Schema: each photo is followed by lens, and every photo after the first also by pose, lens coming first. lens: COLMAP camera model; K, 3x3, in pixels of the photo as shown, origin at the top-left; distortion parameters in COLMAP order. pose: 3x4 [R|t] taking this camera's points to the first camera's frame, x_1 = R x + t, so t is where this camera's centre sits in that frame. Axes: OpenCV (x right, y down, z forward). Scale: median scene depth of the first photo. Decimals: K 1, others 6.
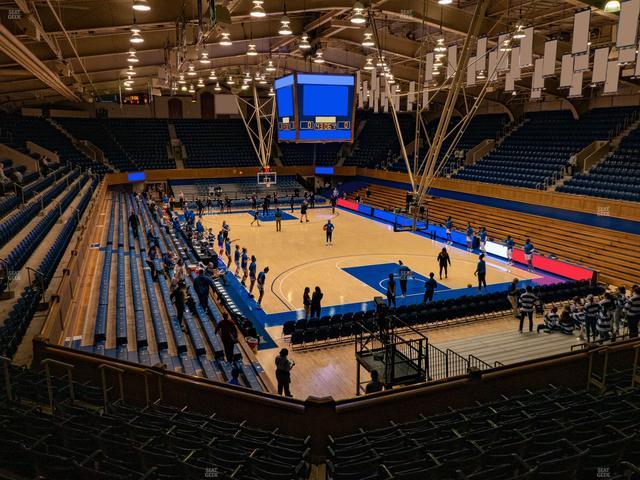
lens RADIAL K [[498.6, 0, 317.0], [0, 498.6, 234.6], [0, 0, 1]] dist [-0.050736, 0.049878]
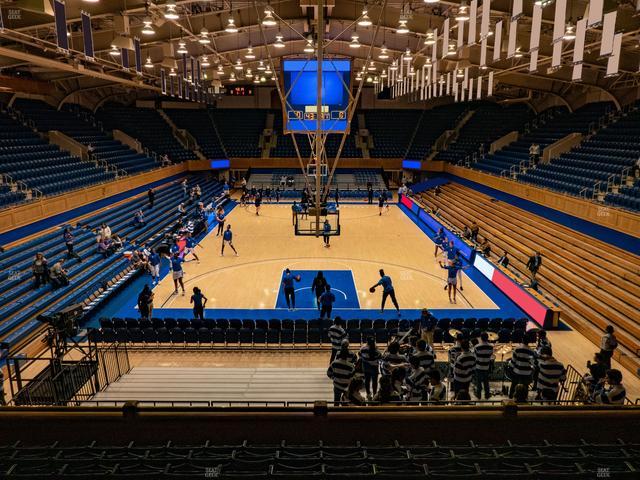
lens RADIAL K [[494.2, 0, 321.6], [0, 494.2, 246.1], [0, 0, 1]] dist [-0.049842, 0.035075]
pose [[0.939475, 0.085849, -0.331689, 0.279206], [-0.071761, 0.995931, 0.054515, -0.021889], [0.335019, -0.027413, 0.941812, 0.105590]]
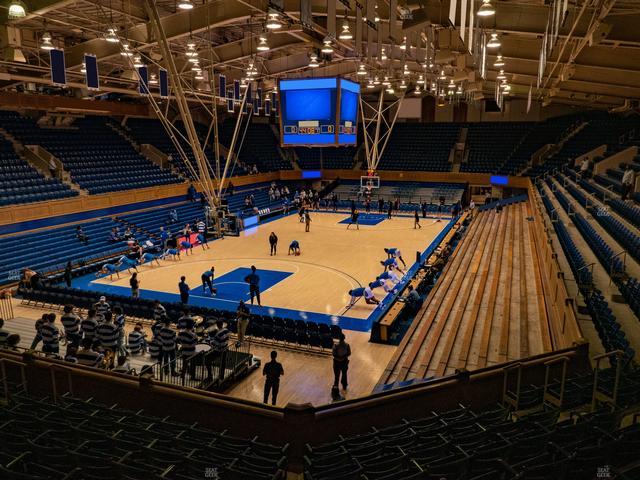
lens RADIAL K [[498.6, 0, 321.4], [0, 498.6, 238.6], [0, 0, 1]] dist [-0.050736, 0.049878]
pose [[0.750968, 0.130976, -0.647220, 0.565888], [-0.129691, 0.990297, 0.049923, -0.044723], [0.647478, 0.046449, 0.760667, 0.212740]]
